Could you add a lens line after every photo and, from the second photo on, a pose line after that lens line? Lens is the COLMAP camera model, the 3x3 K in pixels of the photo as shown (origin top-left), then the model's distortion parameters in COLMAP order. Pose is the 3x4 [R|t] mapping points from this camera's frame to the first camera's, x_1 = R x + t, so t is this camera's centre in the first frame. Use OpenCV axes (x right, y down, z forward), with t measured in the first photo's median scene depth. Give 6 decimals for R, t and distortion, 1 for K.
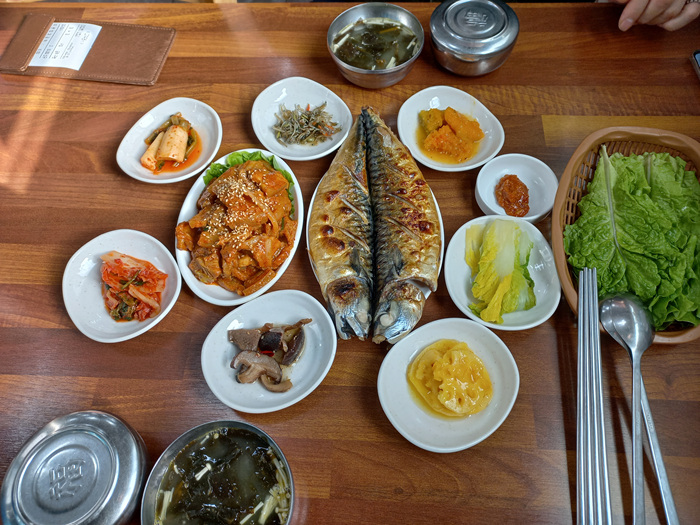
lens RADIAL K [[515.1, 0, 350.2], [0, 515.1, 273.3], [0, 0, 1]] dist [0.056533, -0.005217]
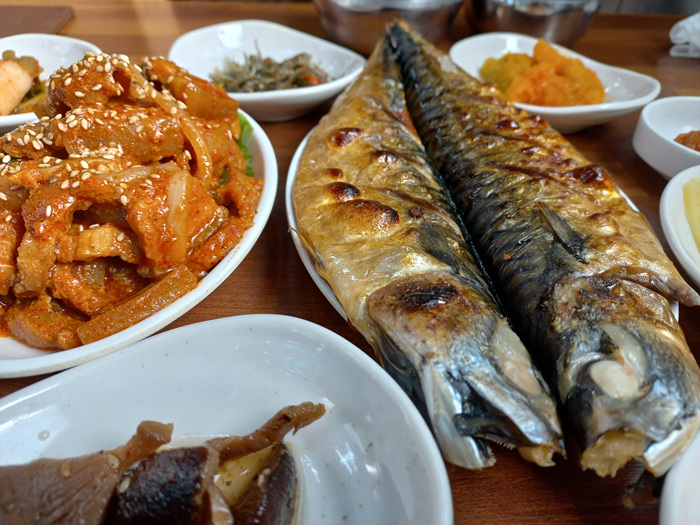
lens RADIAL K [[533.1, 0, 350.0], [0, 533.1, 262.5], [0, 0, 1]] dist [0.053902, -0.110698]
pose [[0.992862, -0.006133, 0.119114, -0.090537], [0.054899, 0.910098, -0.410741, 0.132122], [-0.105887, 0.414348, 0.903938, 0.690051]]
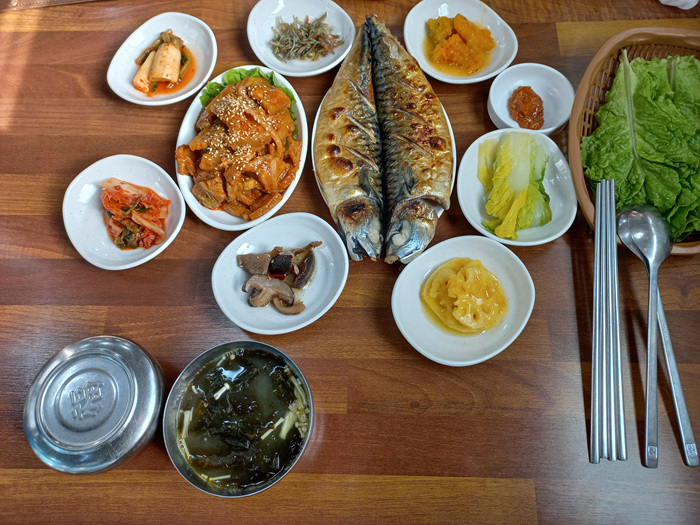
lens RADIAL K [[515.1, 0, 350.2], [0, 515.1, 273.3], [0, 0, 1]] dist [0.056533, -0.005217]
pose [[0.999579, -0.028826, 0.003296, -0.024772], [0.028309, 0.993873, 0.106840, 0.044222], [-0.006355, -0.106701, 0.994271, 0.021477]]
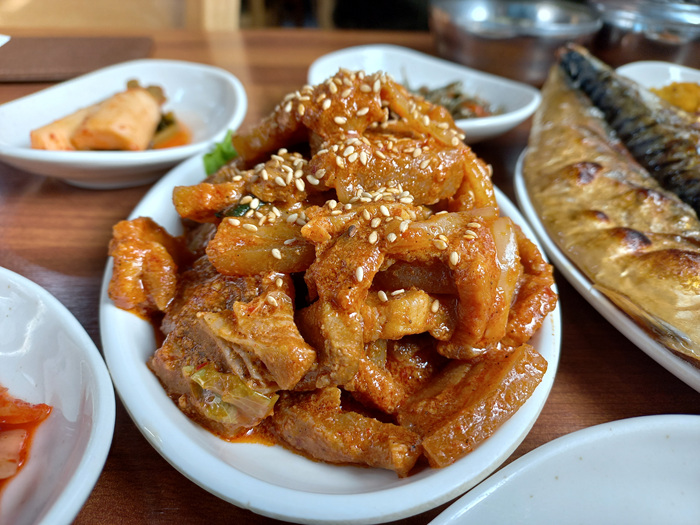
lens RADIAL K [[542.8, 0, 352.5], [0, 542.8, 262.4], [0, 0, 1]] dist [-0.008275, -0.003689]
pose [[0.988695, -0.008737, 0.149687, -0.265909], [0.079040, 0.878706, -0.470774, 0.070596], [-0.127418, 0.477283, 0.869463, 0.776066]]
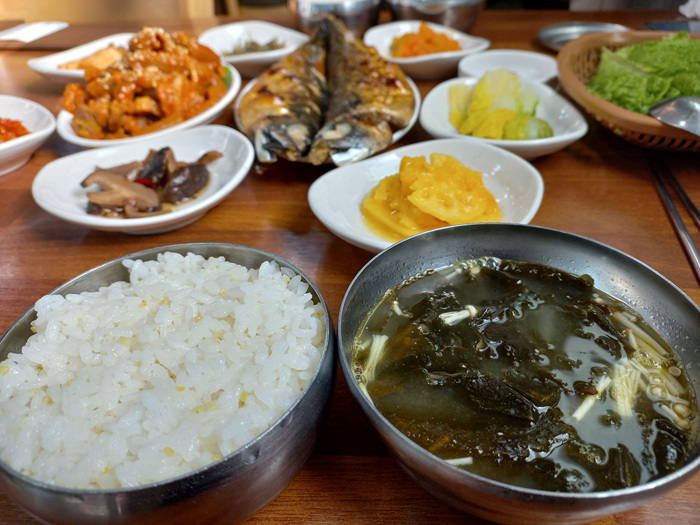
lens RADIAL K [[525.2, 0, 350.0], [0, 525.2, 262.5], [0, 0, 1]] dist [-0.003167, -0.000985]
pose [[0.999795, 0.012635, -0.015807, 0.099509], [-0.018352, 0.895291, -0.445103, 0.498022], [0.008528, 0.445302, 0.895340, 0.438683]]
